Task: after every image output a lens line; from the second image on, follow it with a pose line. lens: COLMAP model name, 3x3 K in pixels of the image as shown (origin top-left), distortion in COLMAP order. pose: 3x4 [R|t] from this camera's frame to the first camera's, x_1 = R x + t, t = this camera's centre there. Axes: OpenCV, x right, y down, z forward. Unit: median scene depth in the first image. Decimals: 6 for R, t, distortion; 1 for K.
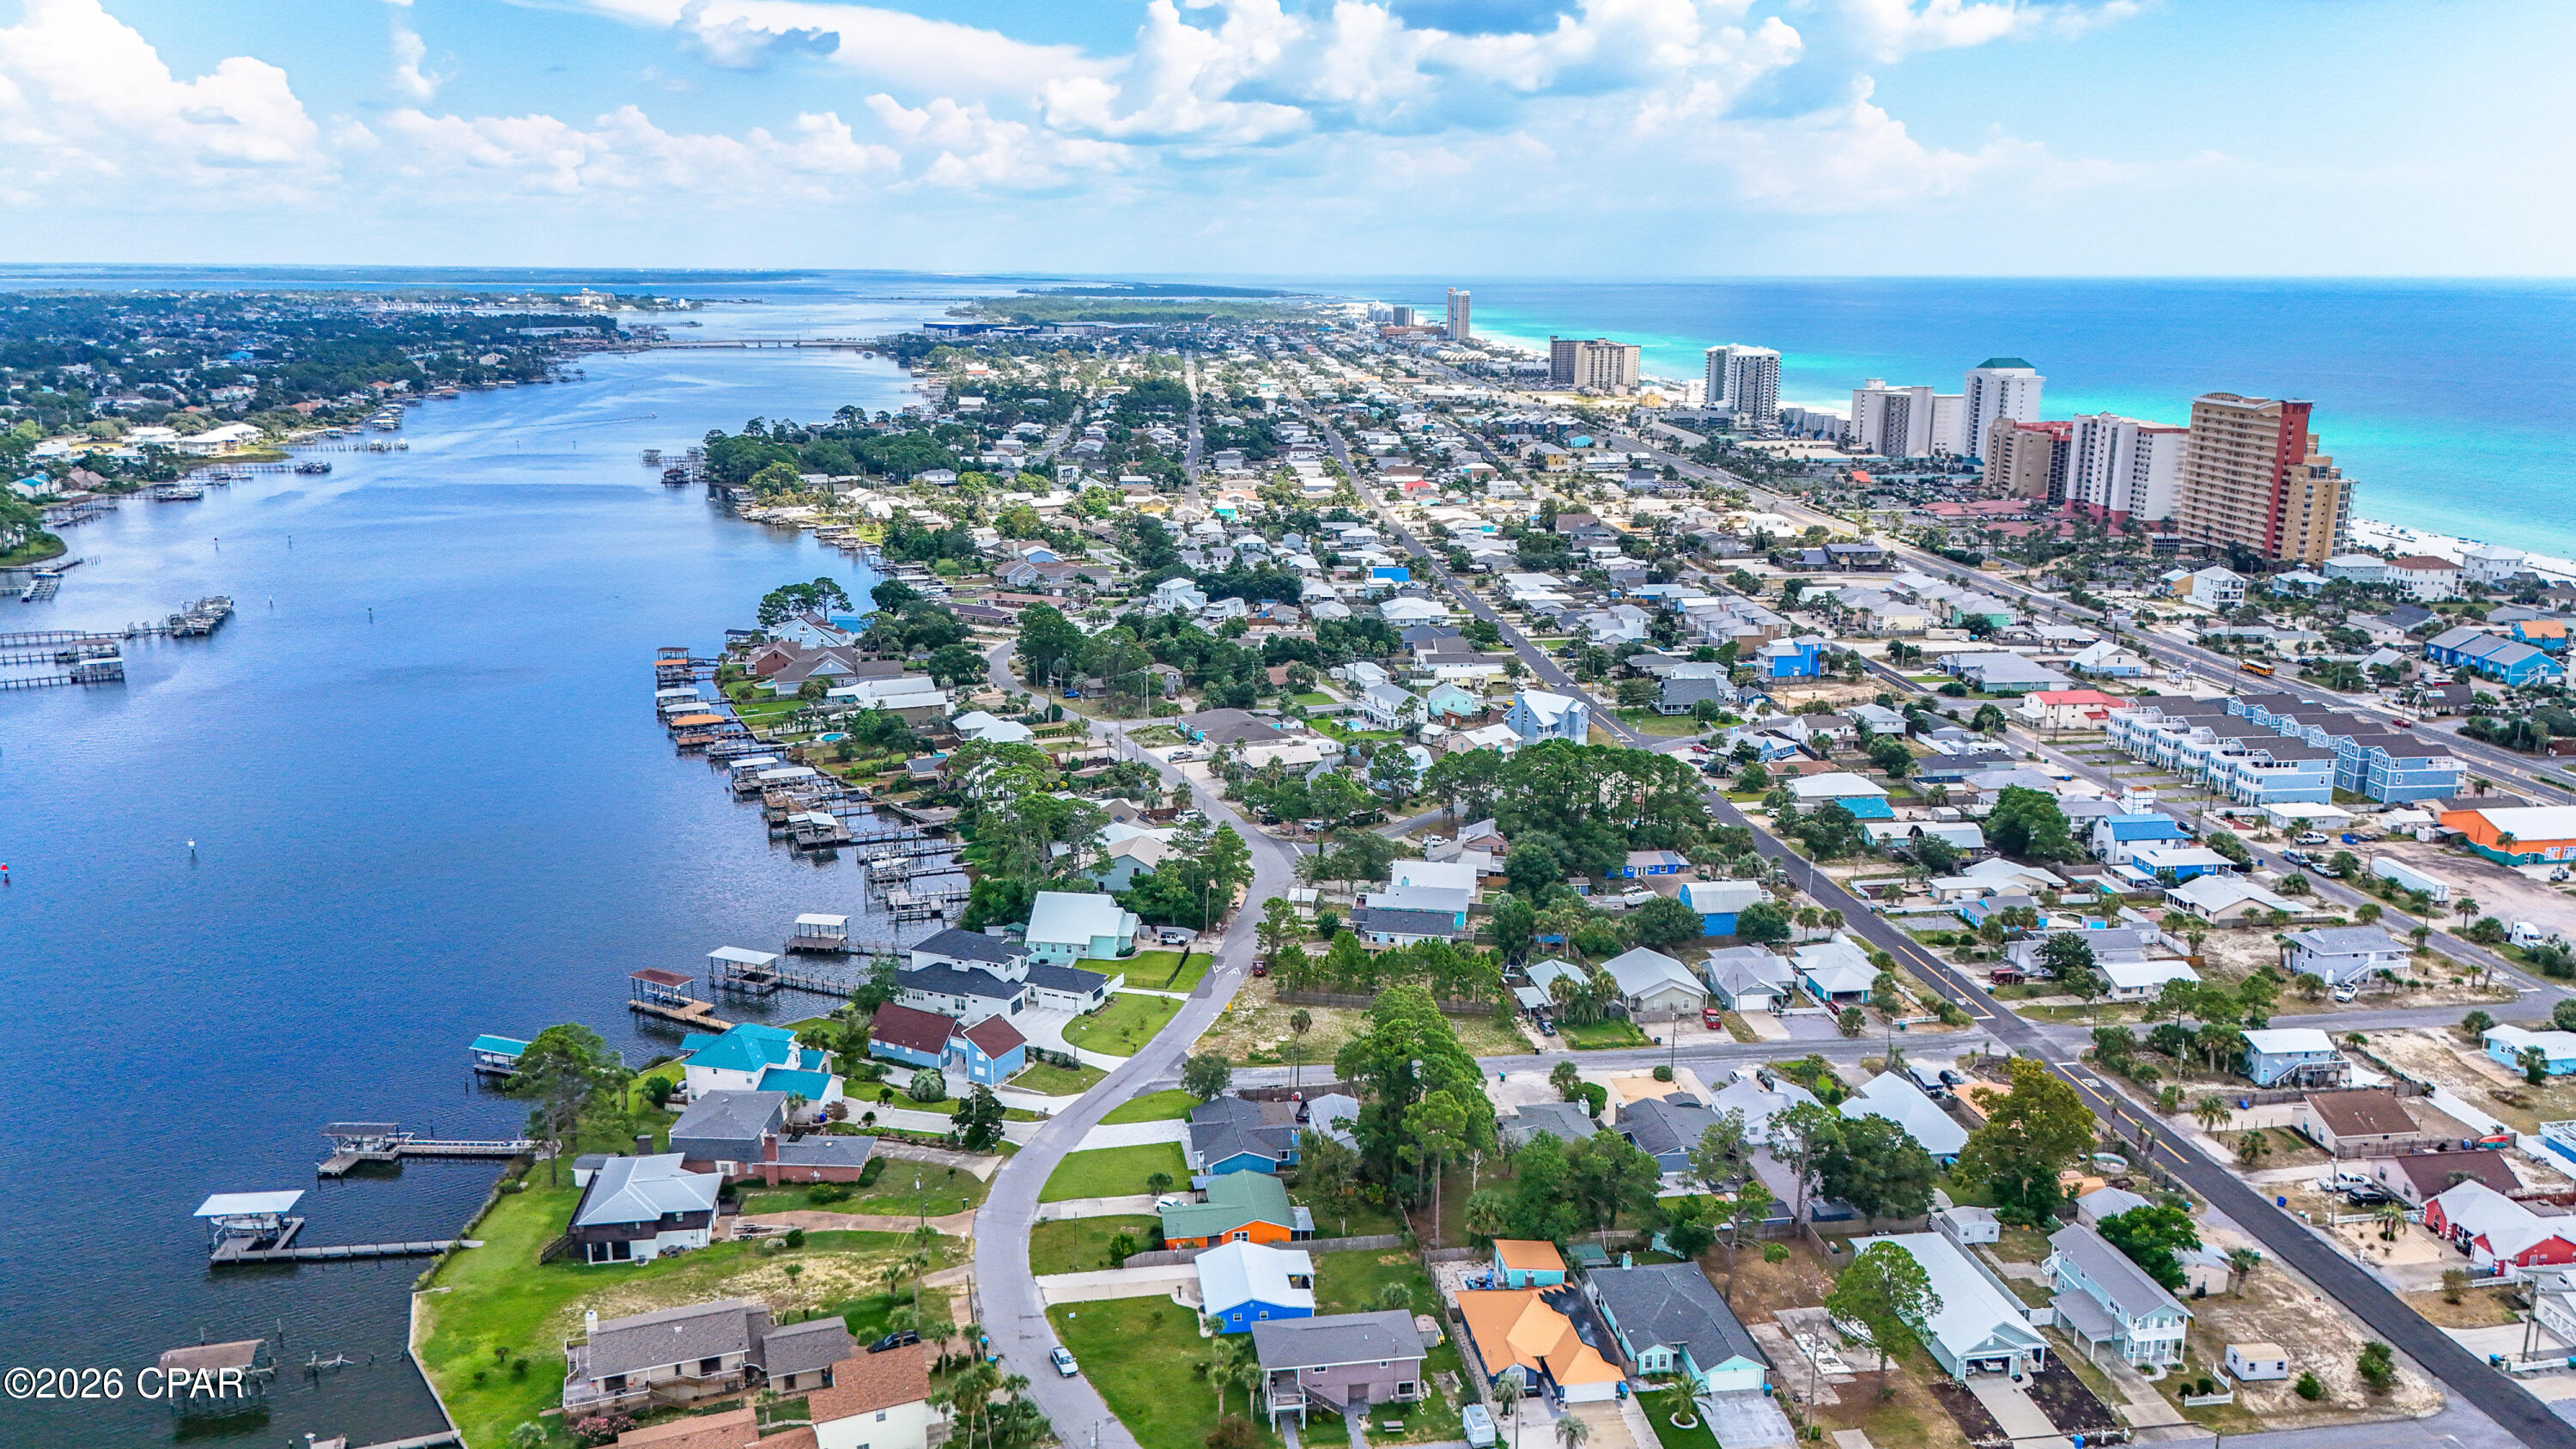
lens RADIAL K [[1896.7, 0, 1279.6], [0, 1896.7, 730.6], [0, 0, 1]] dist [0.081974, -0.084980]
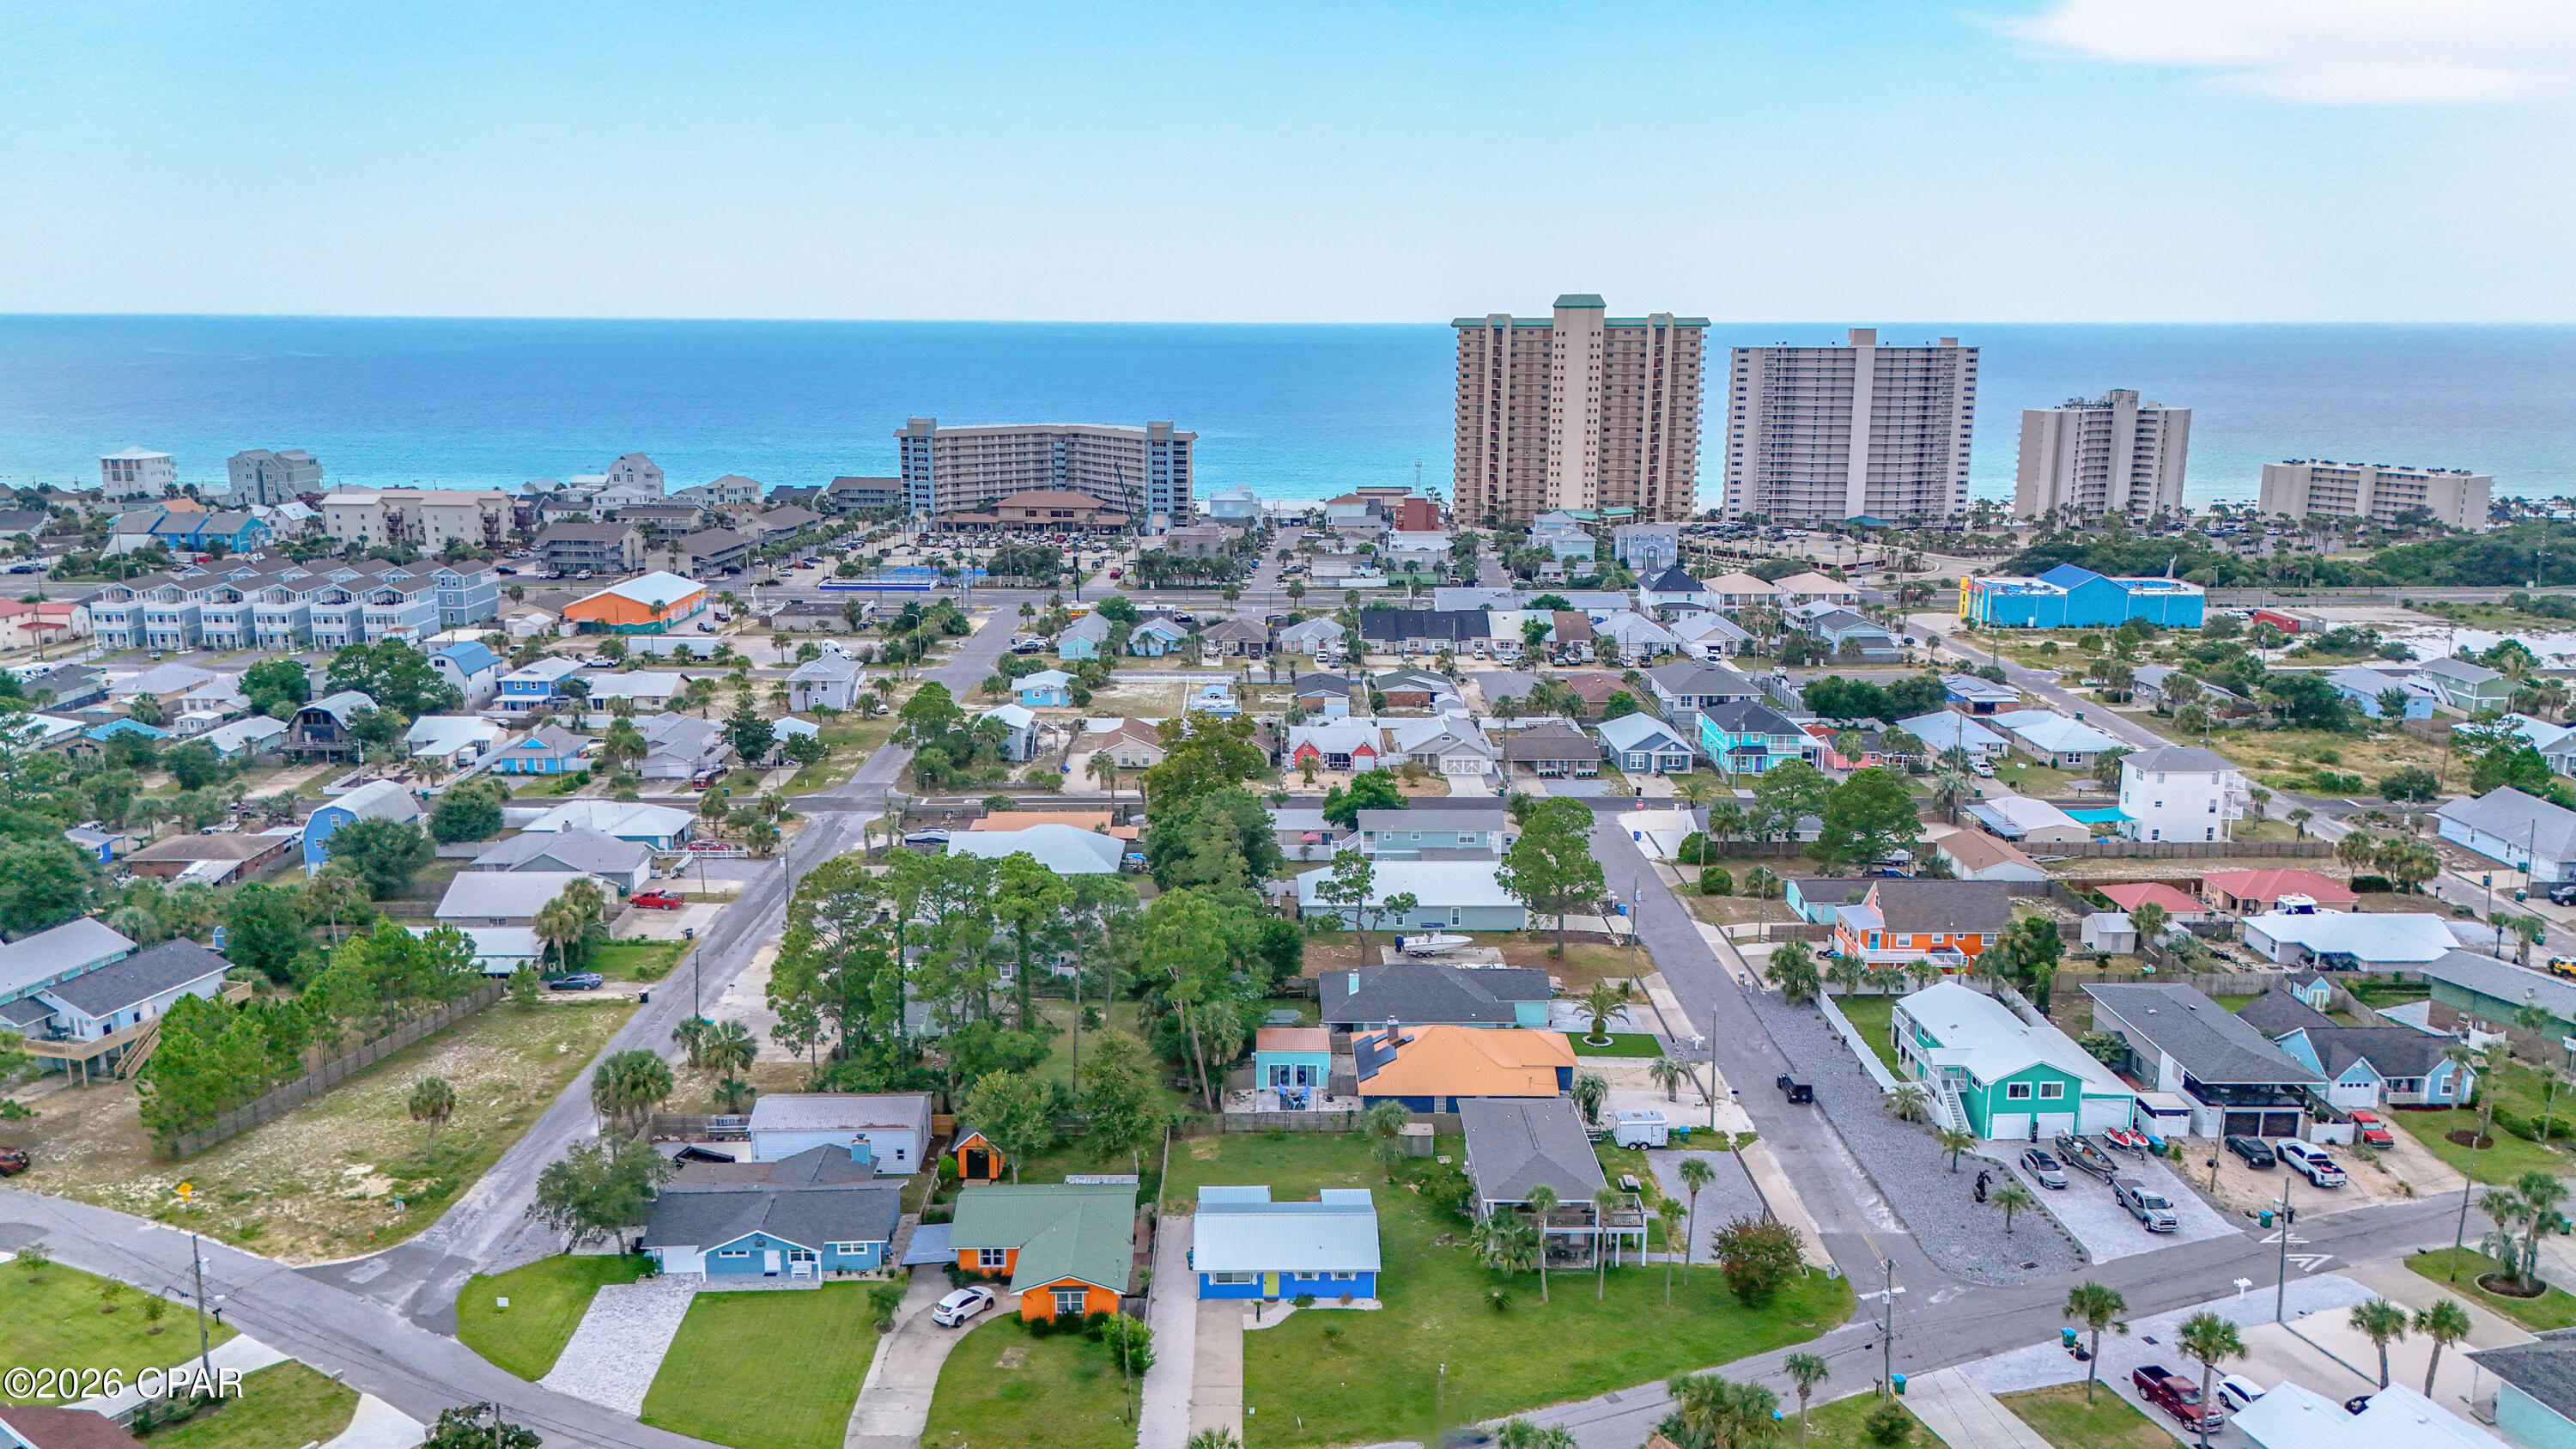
lens RADIAL K [[1896.7, 0, 1279.6], [0, 1896.7, 730.6], [0, 0, 1]] dist [0.081974, -0.084980]
pose [[0.131626, -0.215453, 0.967603, -0.312177], [0.233678, 0.955331, 0.180932, 0.009900], [-0.963363, 0.202292, 0.176093, 0.459252]]
